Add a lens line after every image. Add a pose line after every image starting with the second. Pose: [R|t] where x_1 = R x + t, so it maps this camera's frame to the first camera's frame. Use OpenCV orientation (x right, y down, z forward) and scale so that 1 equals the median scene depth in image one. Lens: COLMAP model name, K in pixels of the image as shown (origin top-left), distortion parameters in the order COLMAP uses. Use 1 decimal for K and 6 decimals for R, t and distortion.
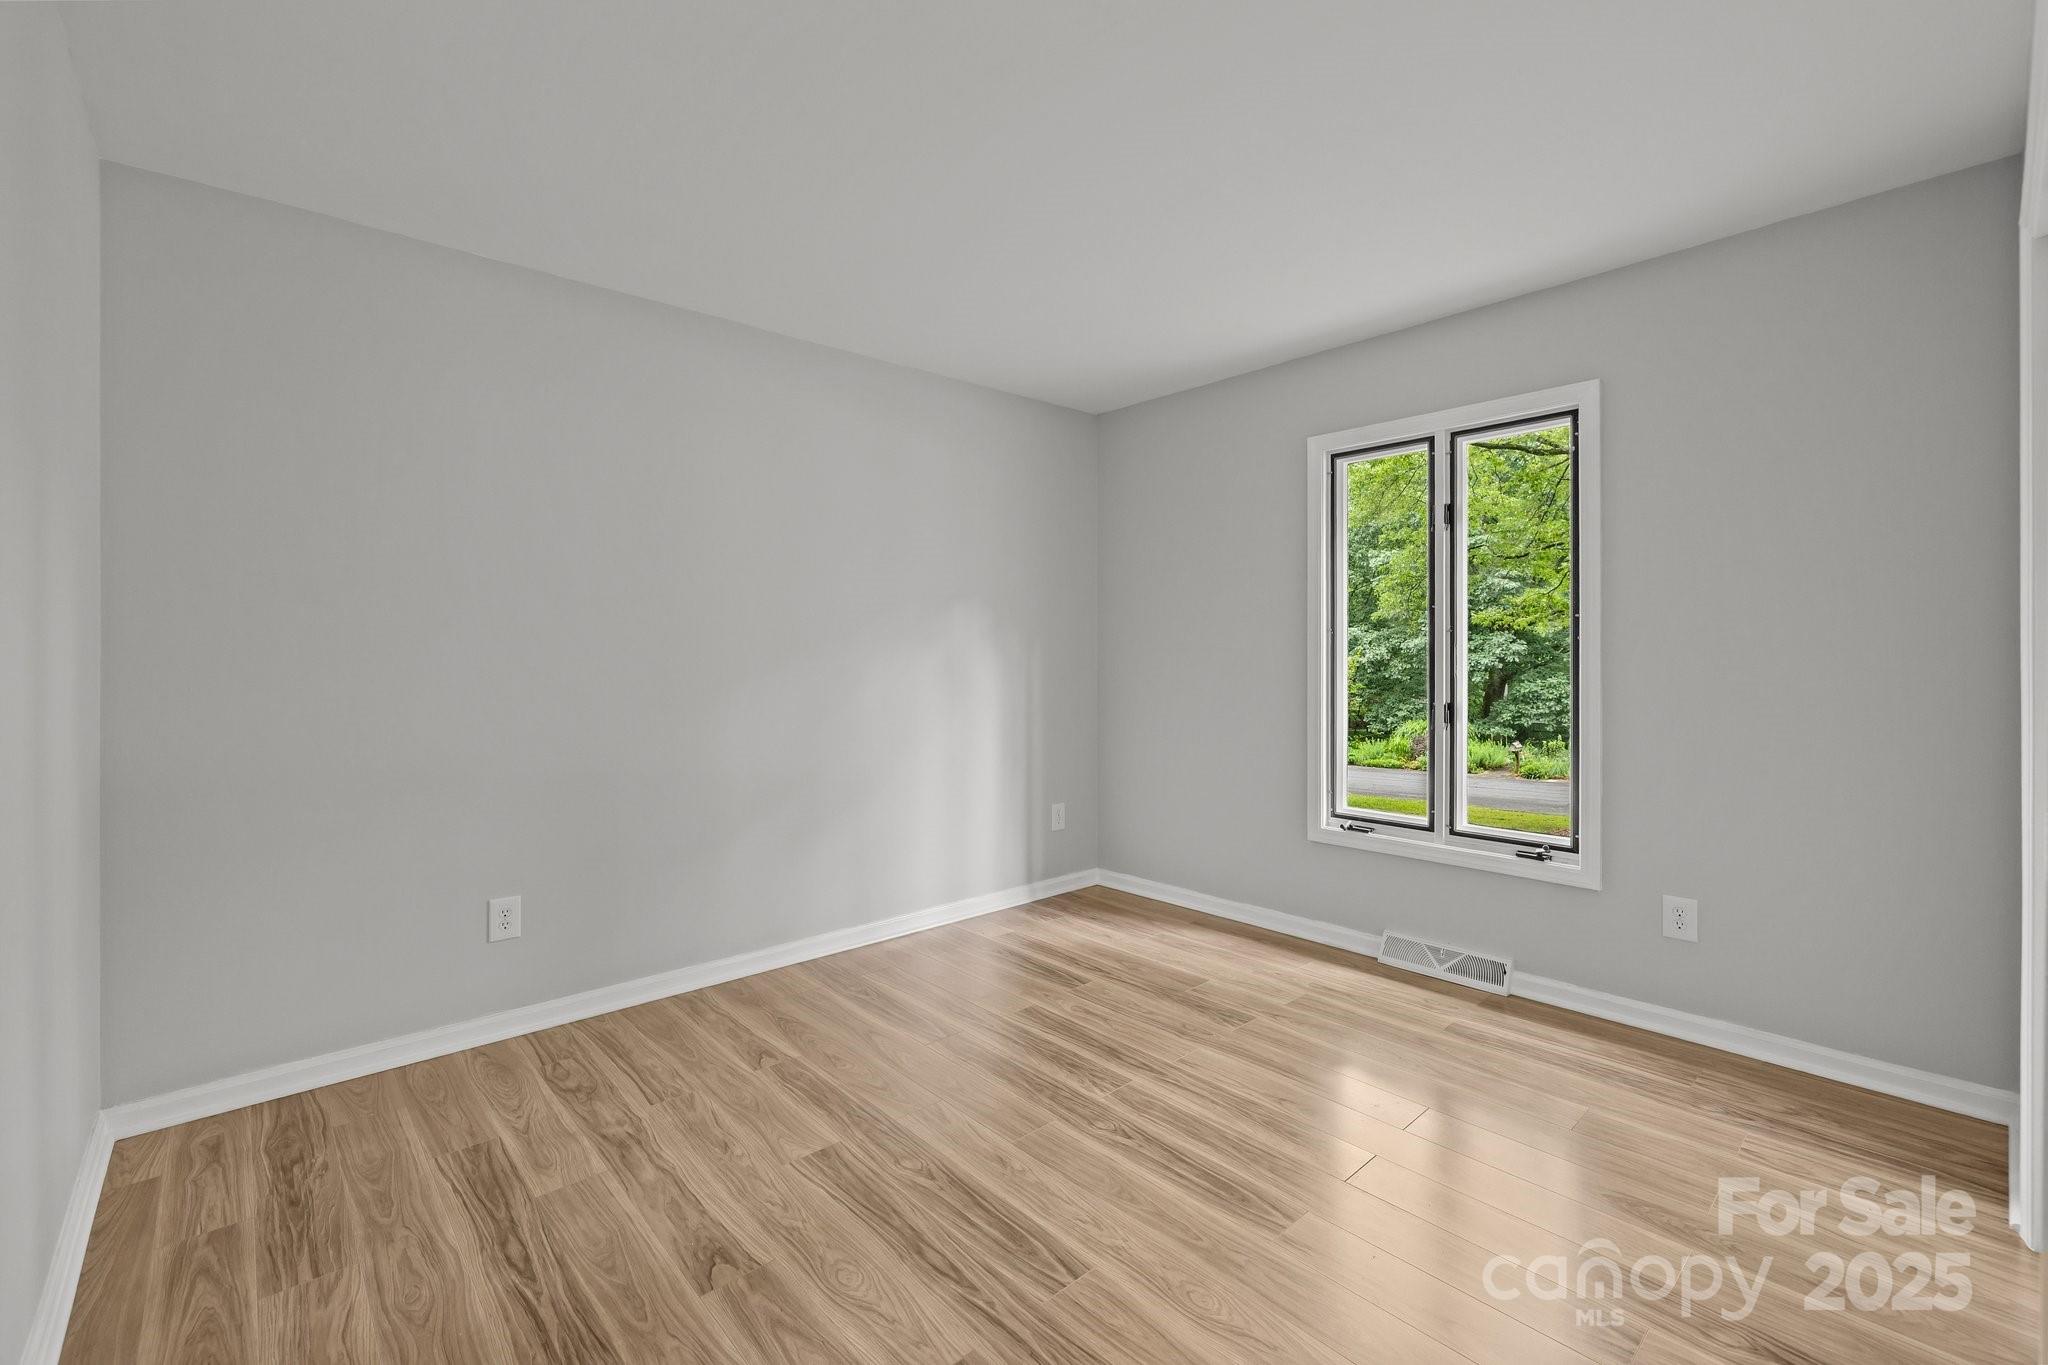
lens RADIAL K [[867.9, 0, 1034.1], [0, 867.9, 661.0], [0, 0, 1]] dist [0.001431, -0.000037]
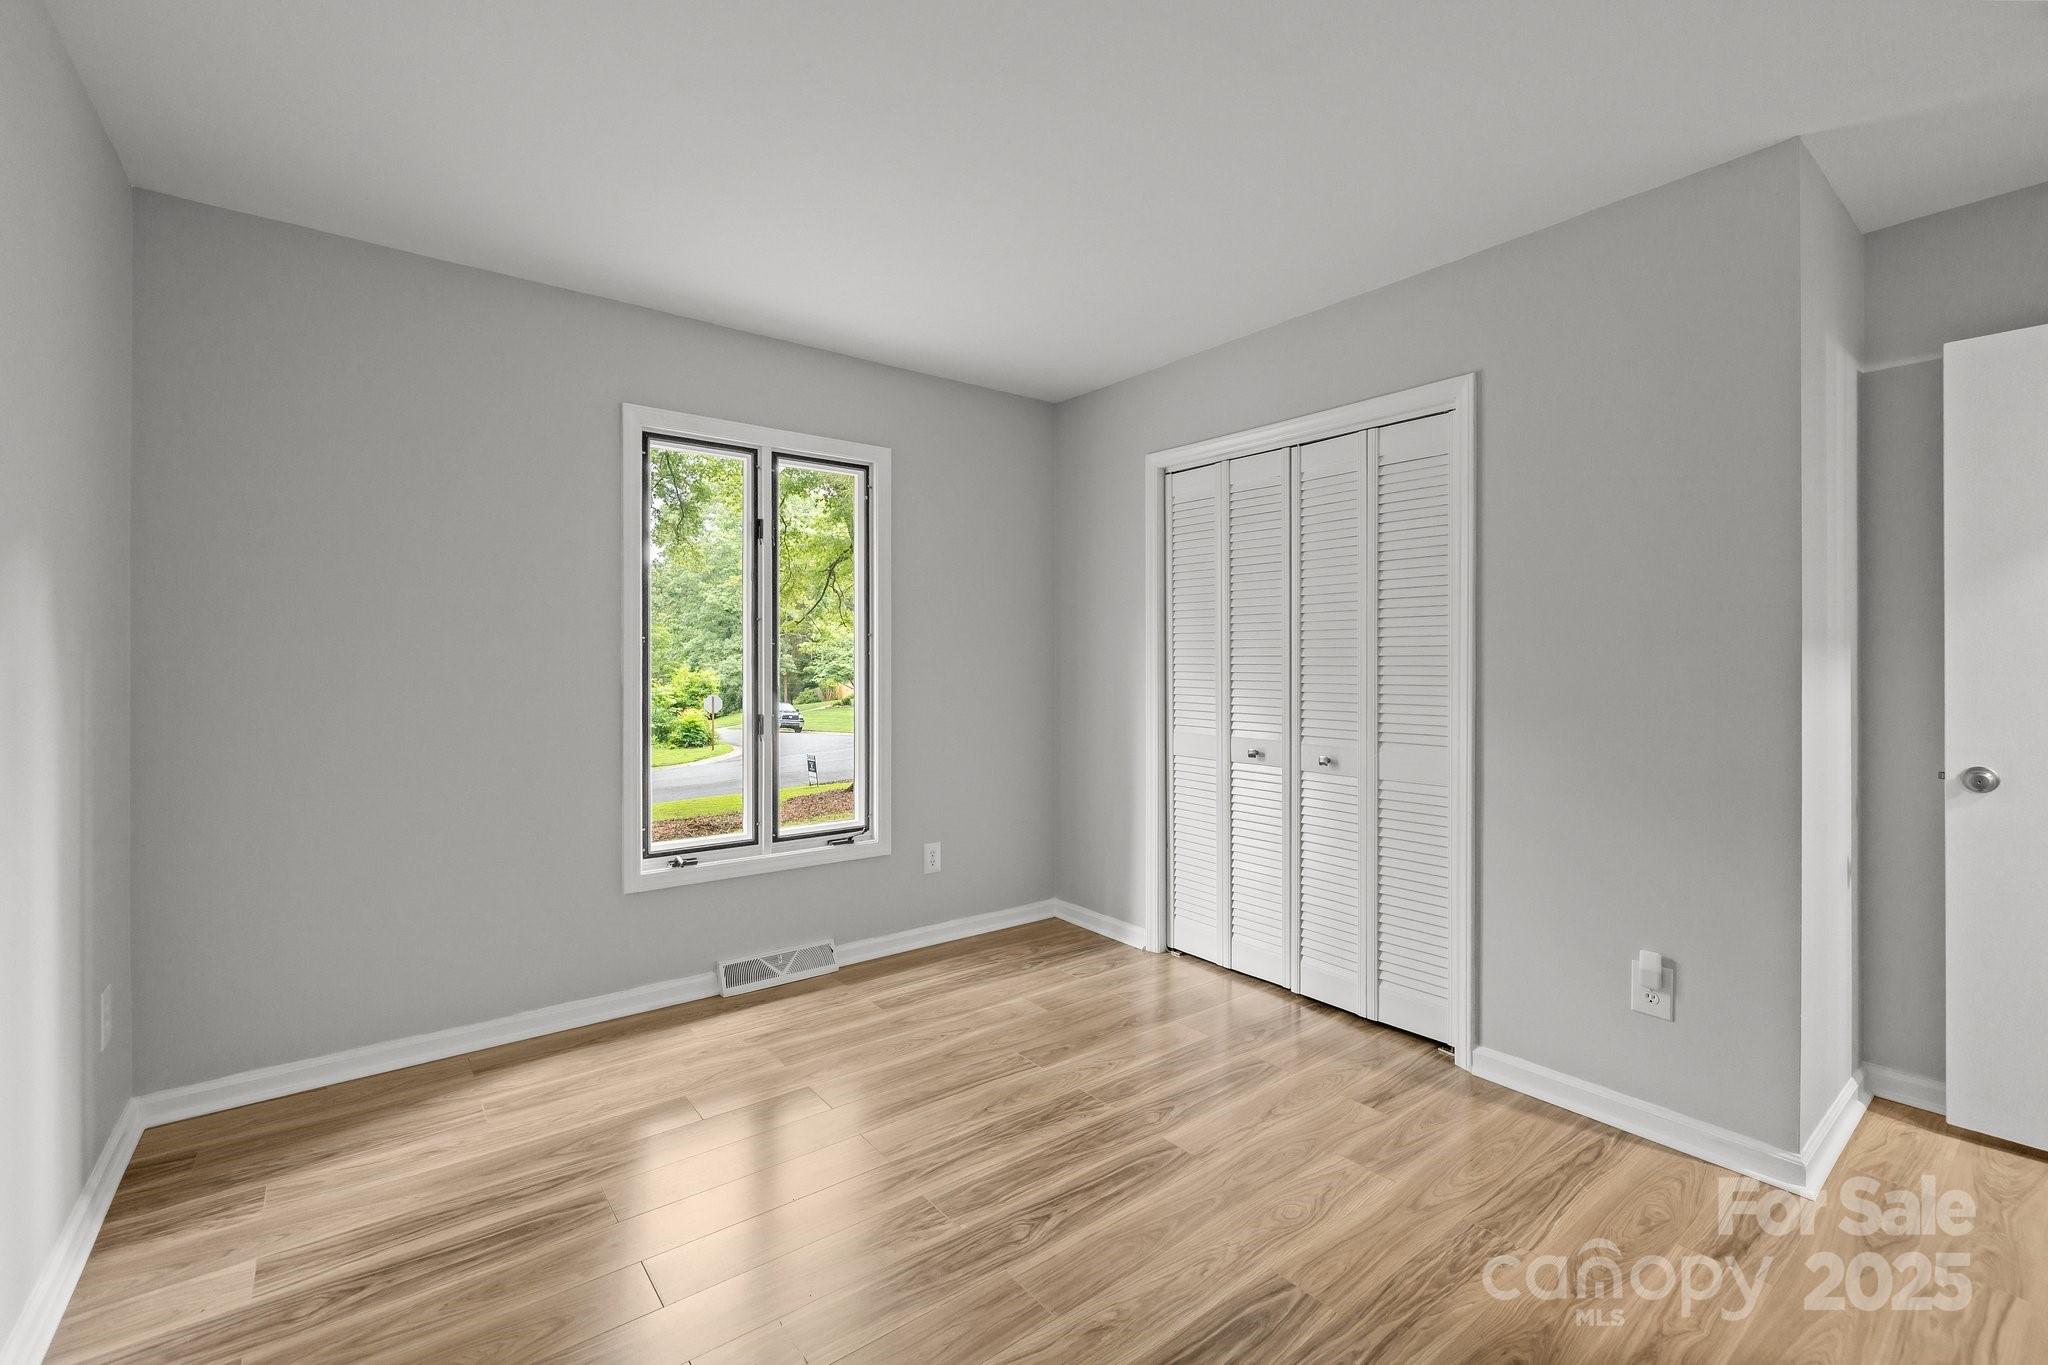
lens RADIAL K [[867.9, 0, 973.8], [0, 867.9, 665.0], [0, 0, 1]] dist [0.001431, -0.000037]
pose [[0.103257, 0.002659, 0.994651, -0.554339], [0.007838, 0.999963, -0.003487, -0.004594], [-0.994624, 0.008156, 0.103232, 0.702041]]
